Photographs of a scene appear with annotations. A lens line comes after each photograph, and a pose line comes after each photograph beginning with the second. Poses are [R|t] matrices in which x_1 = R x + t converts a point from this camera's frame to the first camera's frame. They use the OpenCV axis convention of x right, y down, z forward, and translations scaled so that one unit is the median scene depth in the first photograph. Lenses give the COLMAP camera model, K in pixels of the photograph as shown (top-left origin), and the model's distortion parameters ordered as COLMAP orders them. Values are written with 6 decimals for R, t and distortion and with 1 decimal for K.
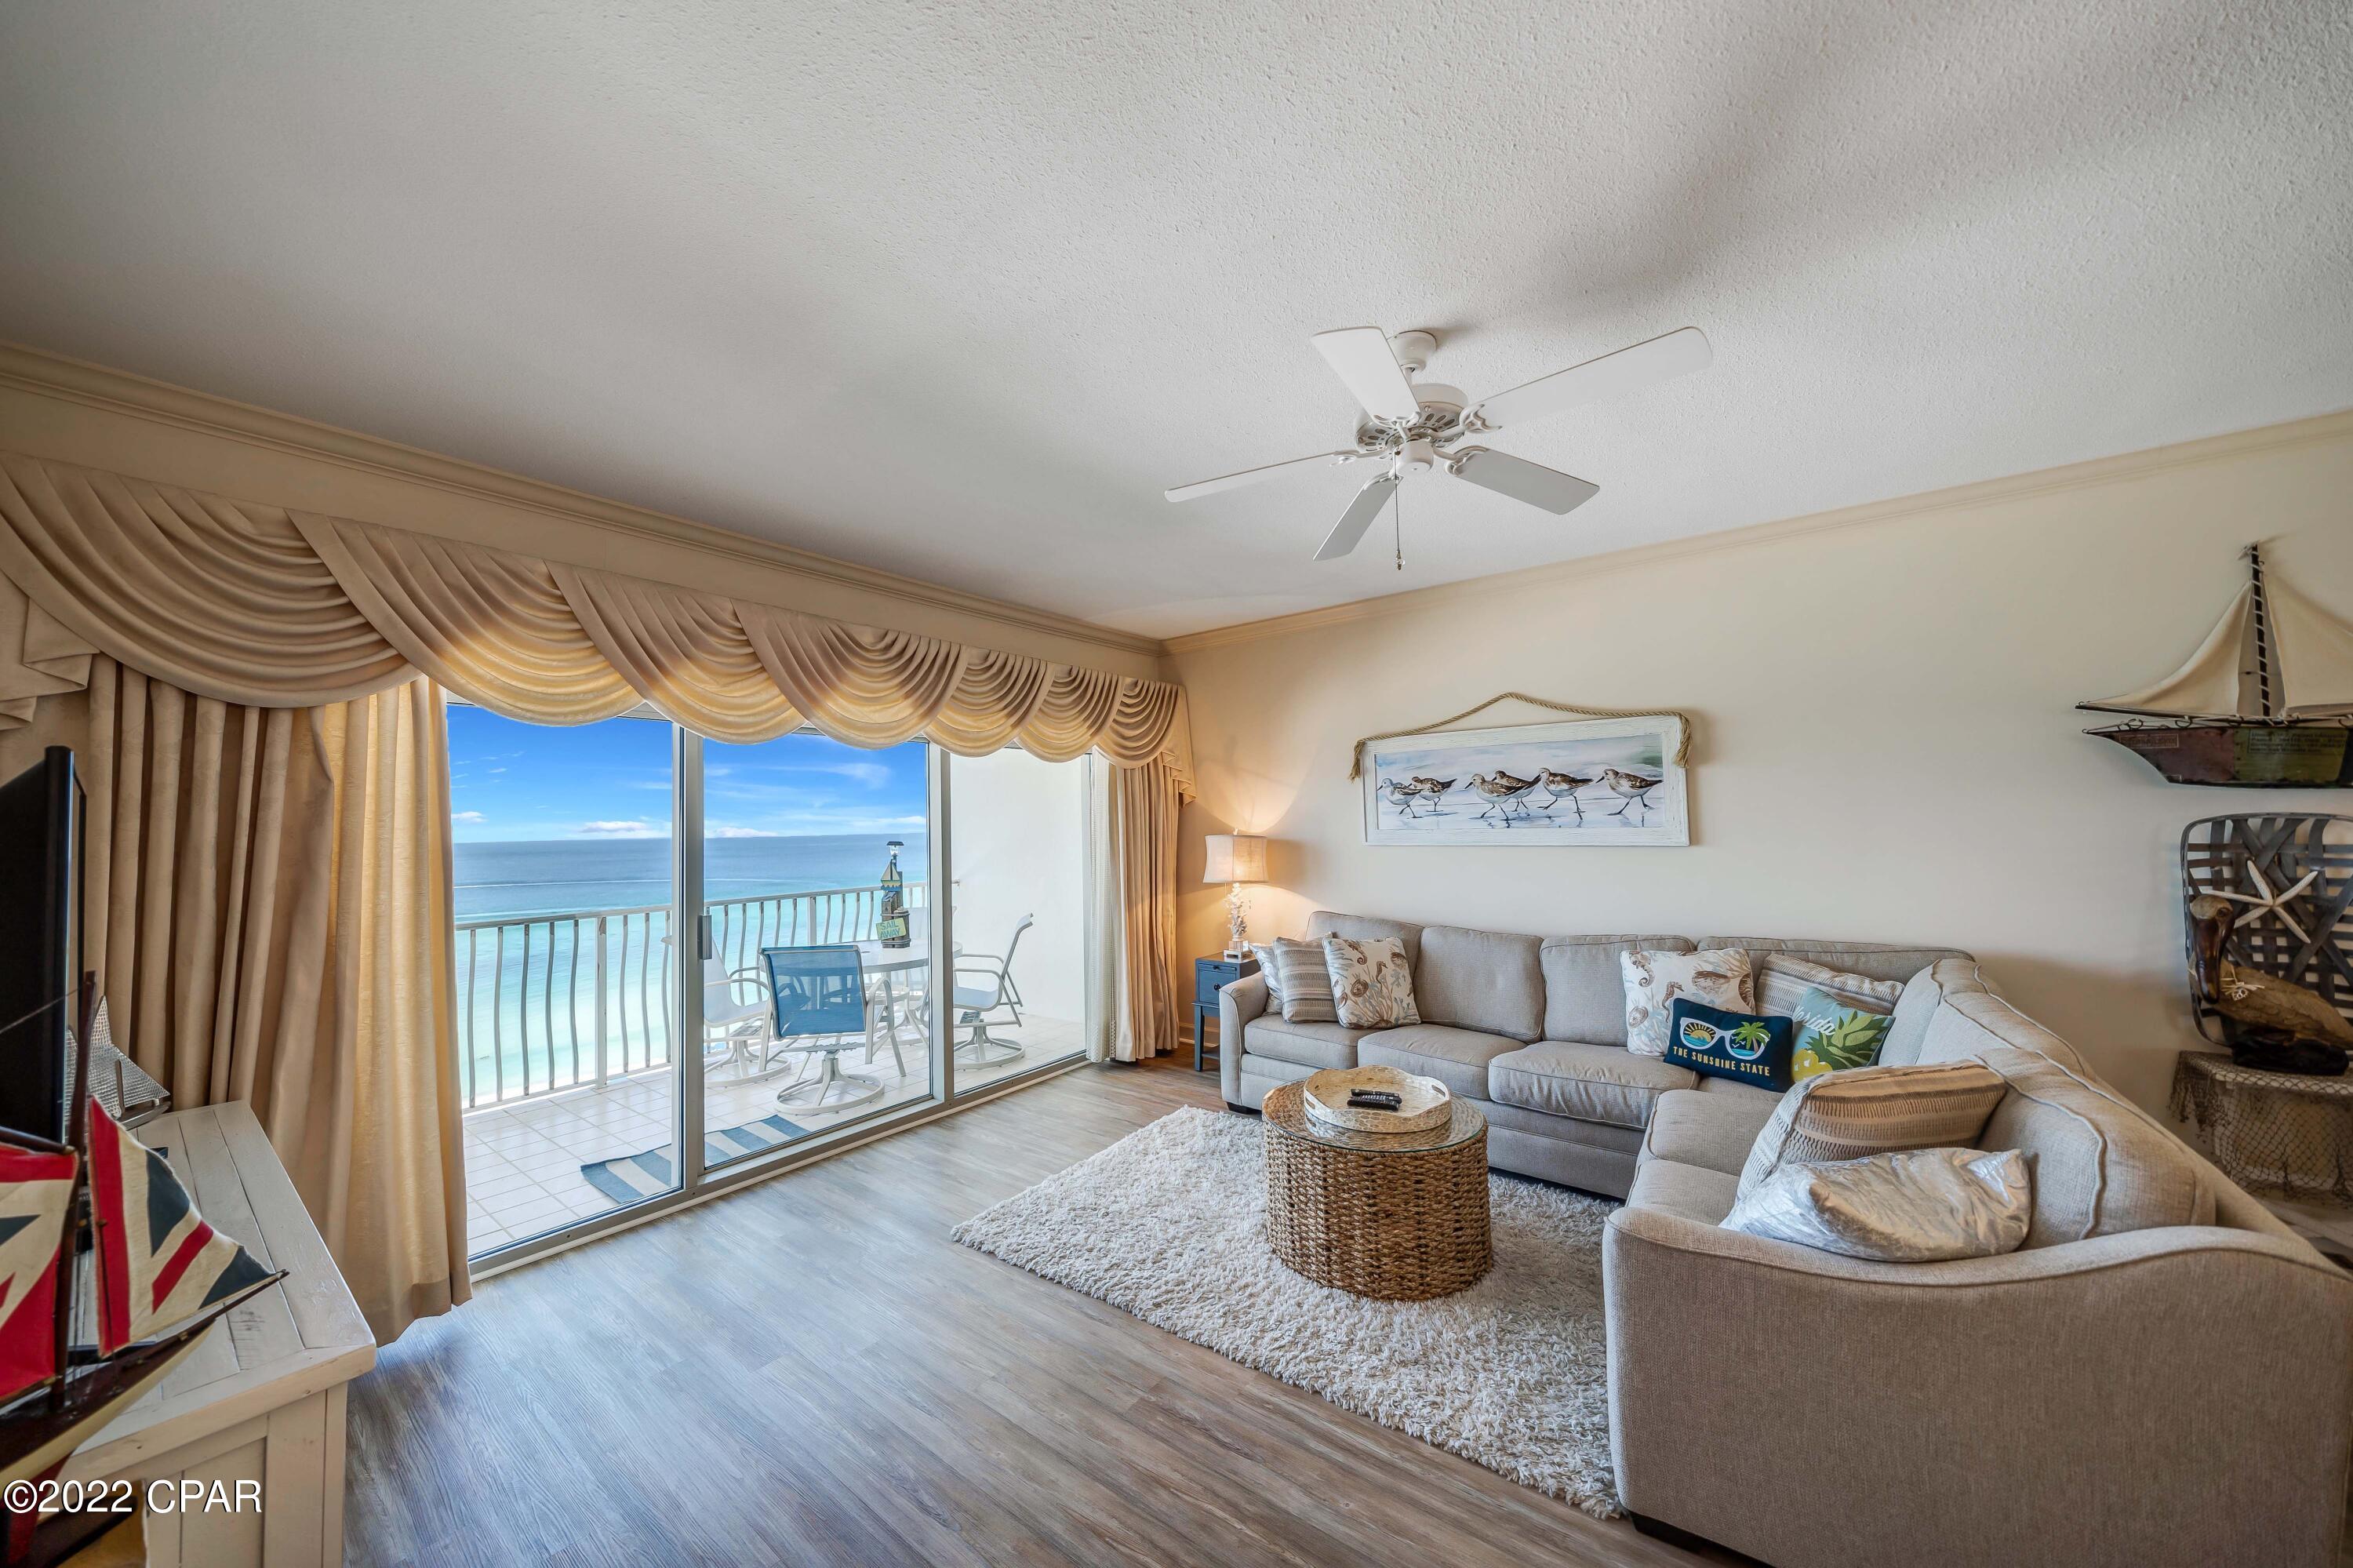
lens RADIAL K [[809.5, 0, 1163.9], [0, 809.5, 790.7], [0, 0, 1]] dist [-0.006017, 0.000244]
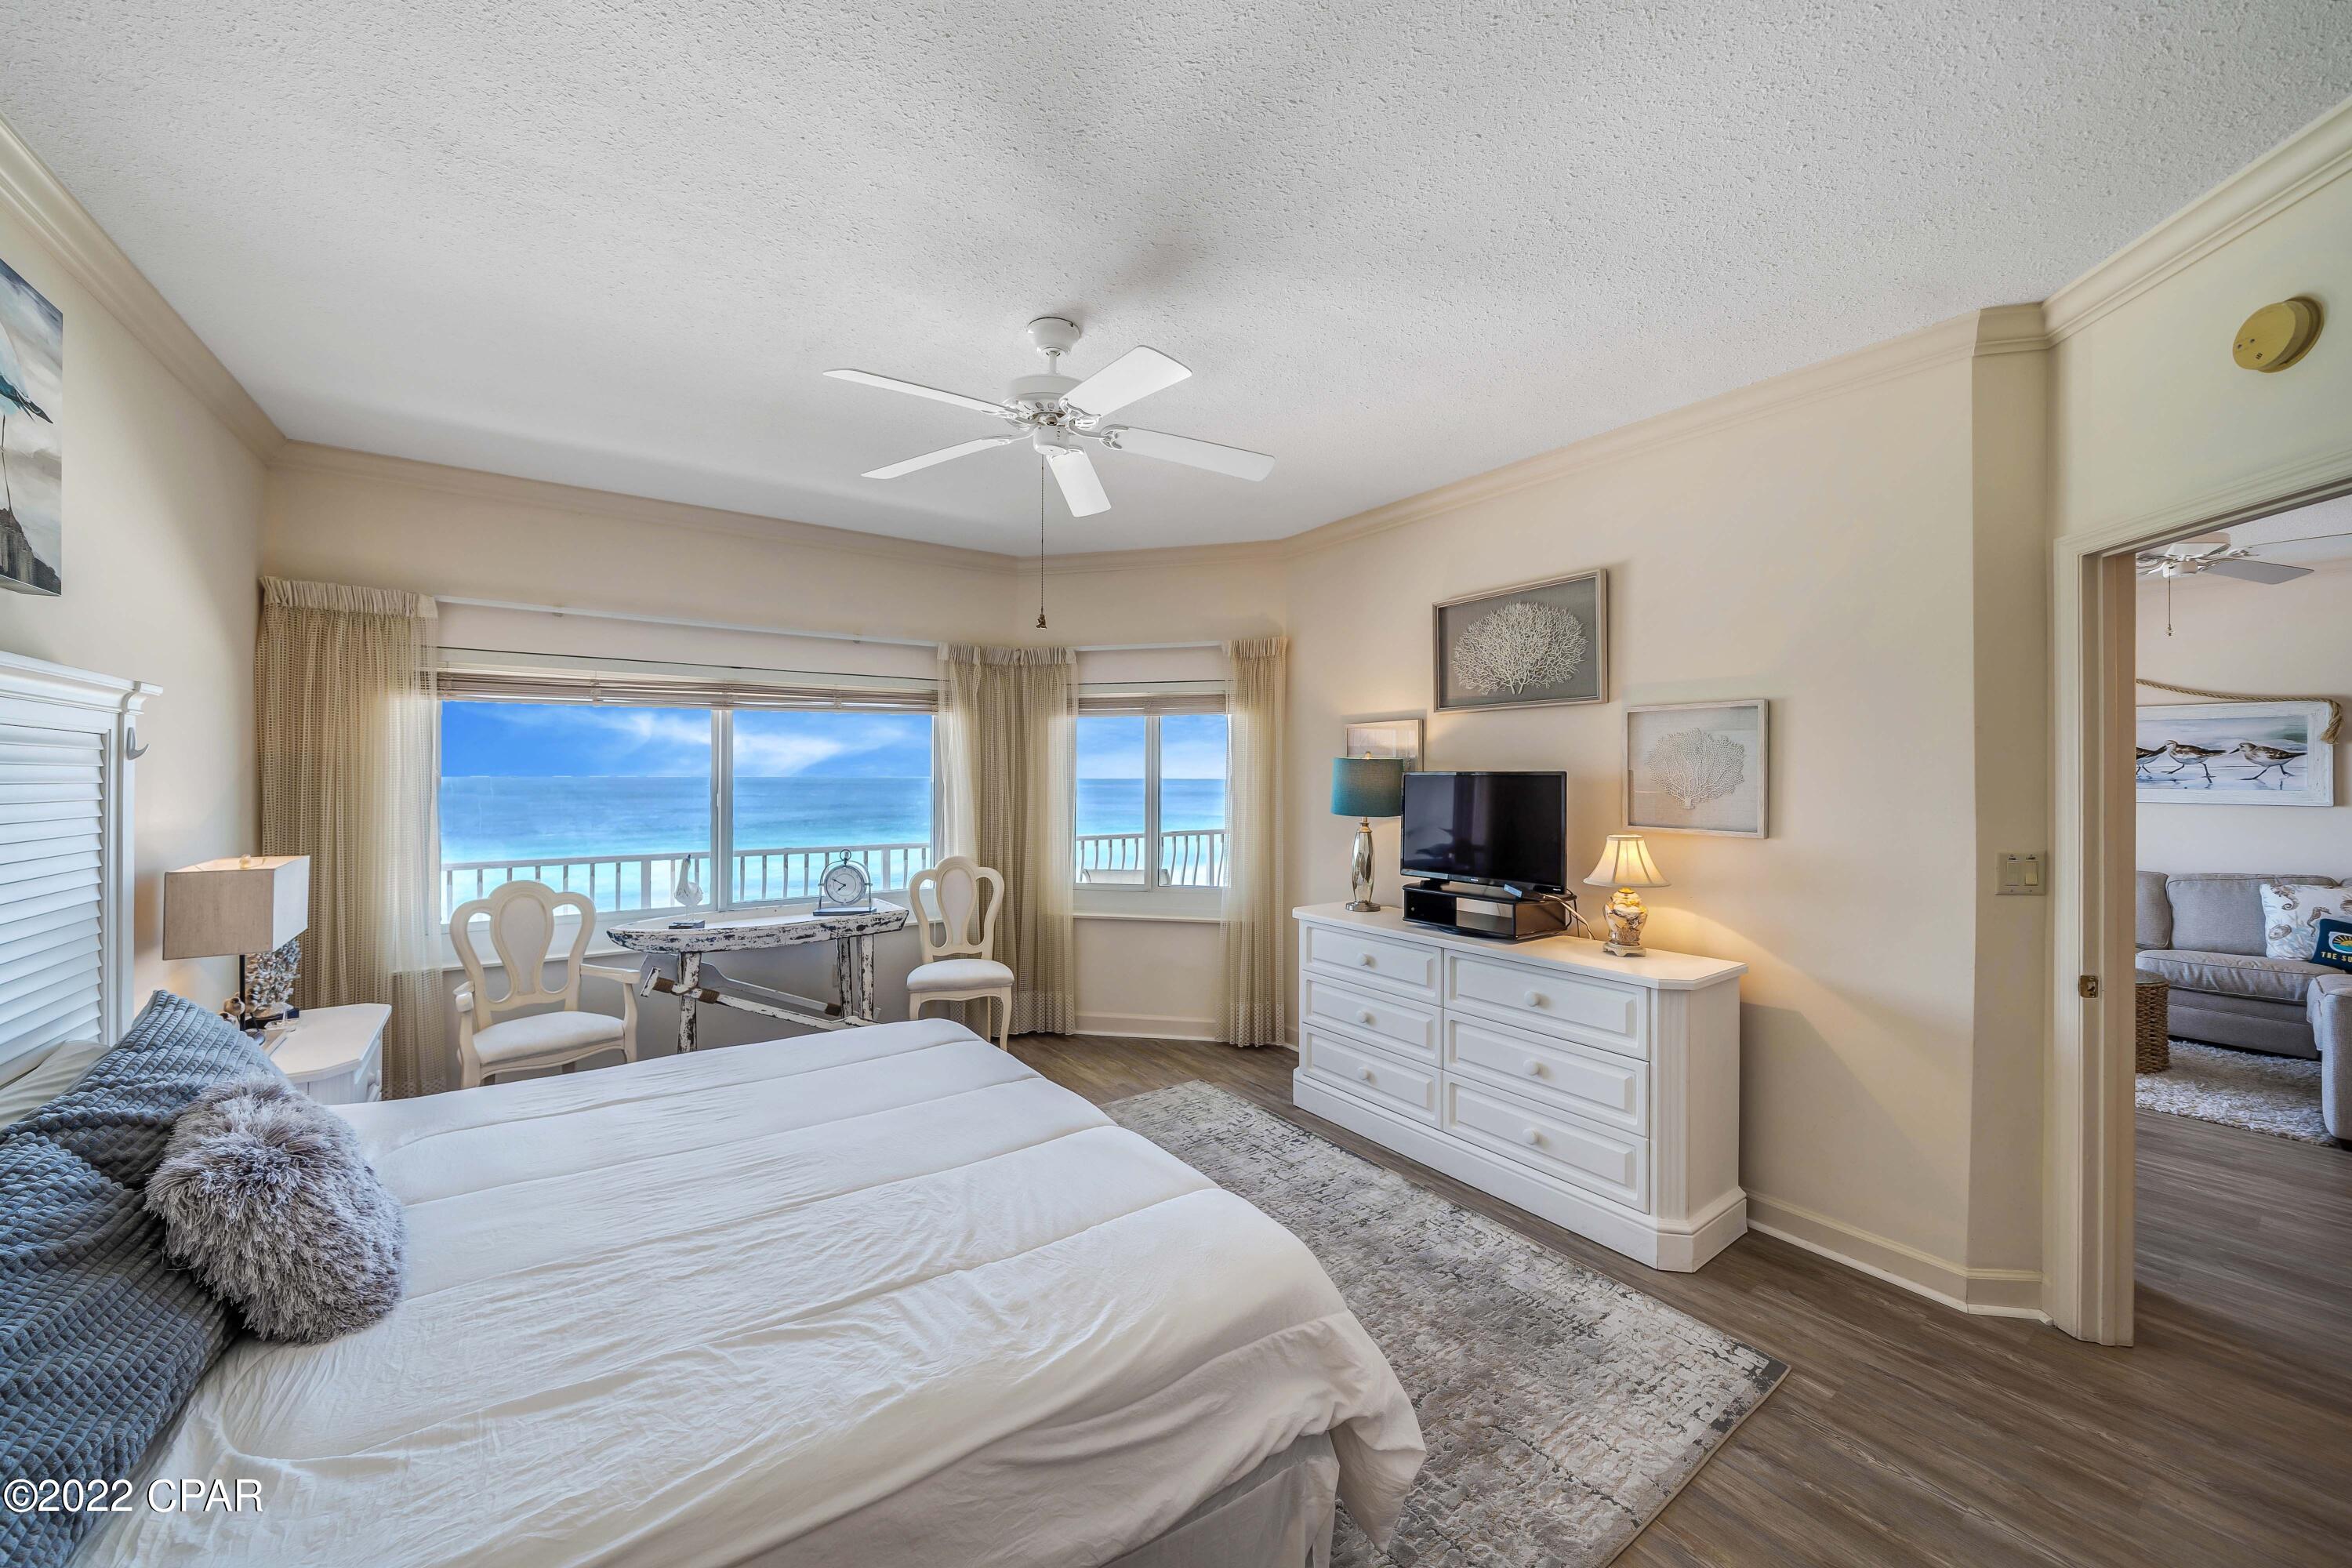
lens RADIAL K [[847.4, 0, 1124.6], [0, 847.4, 777.9], [0, 0, 1]] dist [-0.023456, 0.002485]
pose [[0.946760, 0.027041, -0.320803, -0.799192], [-0.012489, 0.998801, 0.047333, -0.012915], [0.321698, -0.040806, 0.945962, -0.880619]]
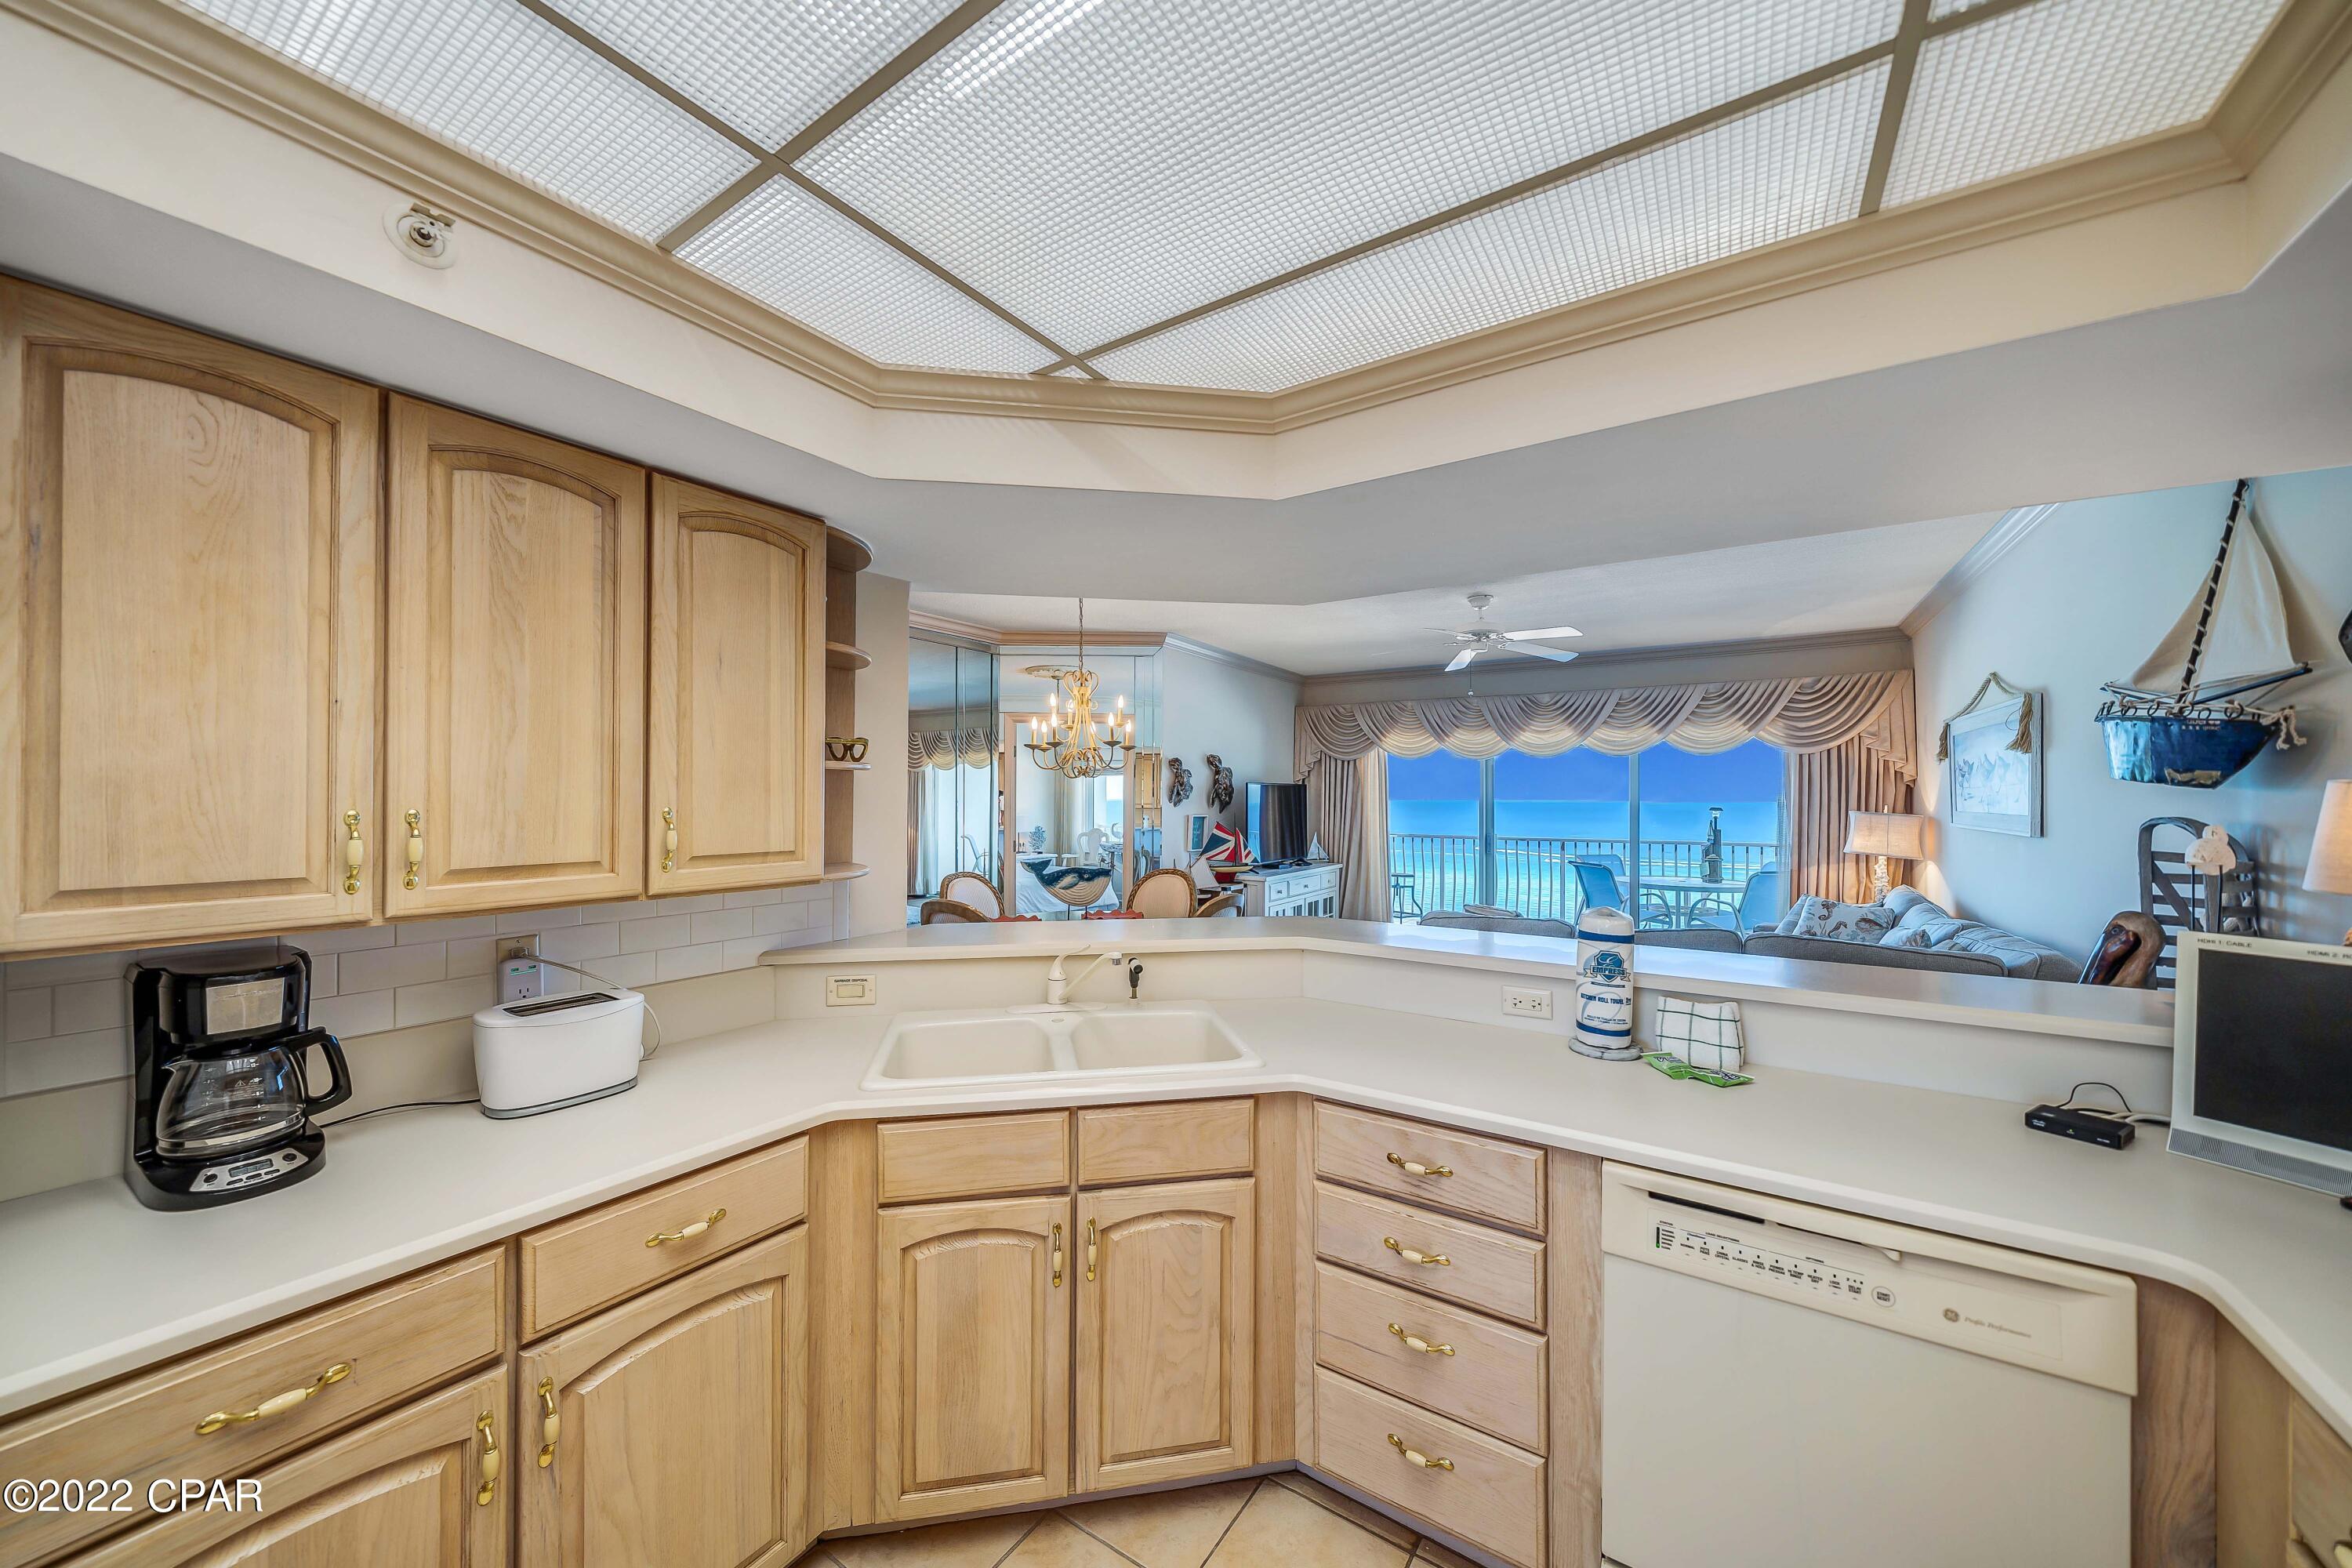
lens RADIAL K [[832.4, 0, 1161.2], [0, 832.4, 790.7], [0, 0, 1]] dist [-0.005200, -0.000103]
pose [[0.062598, 0.014861, -0.997928, 1.720613], [0.032901, 0.999315, 0.016945, -0.037603], [0.997496, -0.033893, 0.062066, -0.060017]]
